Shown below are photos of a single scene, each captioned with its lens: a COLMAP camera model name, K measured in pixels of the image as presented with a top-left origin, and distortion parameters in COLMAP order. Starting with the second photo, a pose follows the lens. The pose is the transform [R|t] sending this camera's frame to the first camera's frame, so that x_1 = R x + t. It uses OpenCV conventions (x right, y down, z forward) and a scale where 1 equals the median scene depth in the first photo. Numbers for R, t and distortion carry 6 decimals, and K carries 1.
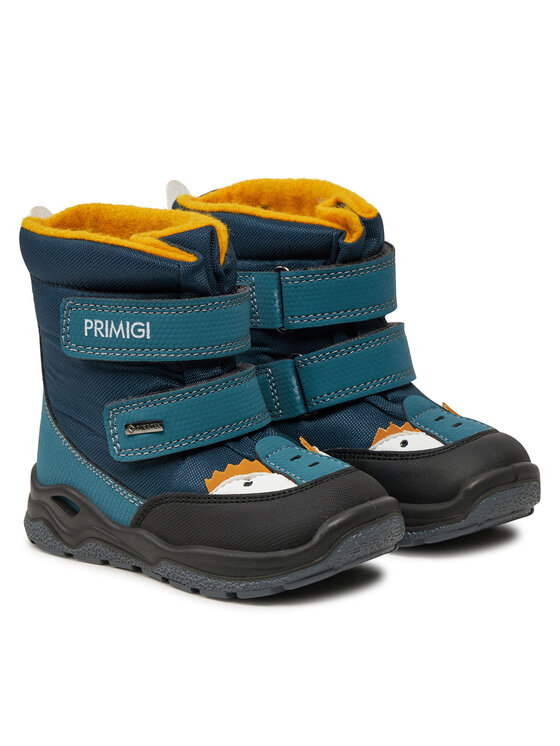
lens RADIAL K [[3061.4, 0, 280.0], [0, 3061.4, 373.0], [0, 0, 1]] dist [0.475034, 0.206563]
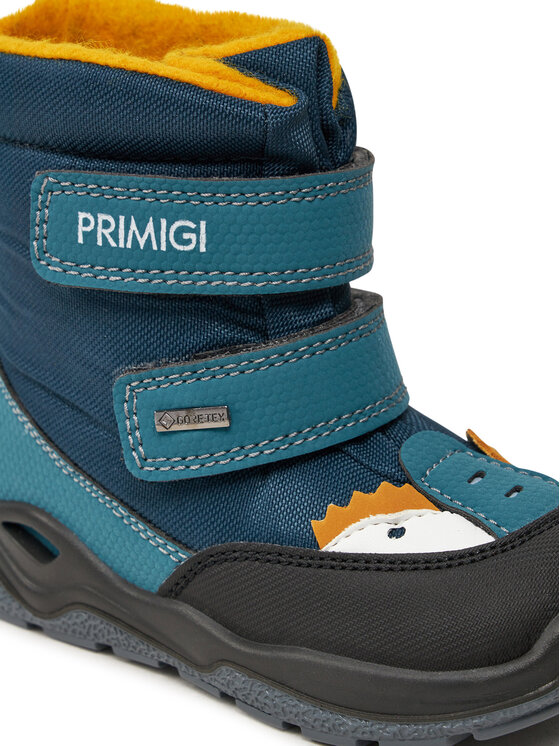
lens RADIAL K [[2446.8, 0, 280.0], [0, 2446.8, 373.0], [0, 0, 1]] dist [-0.071171, 0.541820]
pose [[0.994678, 0.001958, 0.103015, -0.072680], [-0.011595, 0.995595, 0.093034, -0.029636], [-0.102380, -0.093733, 0.990319, 0.579355]]
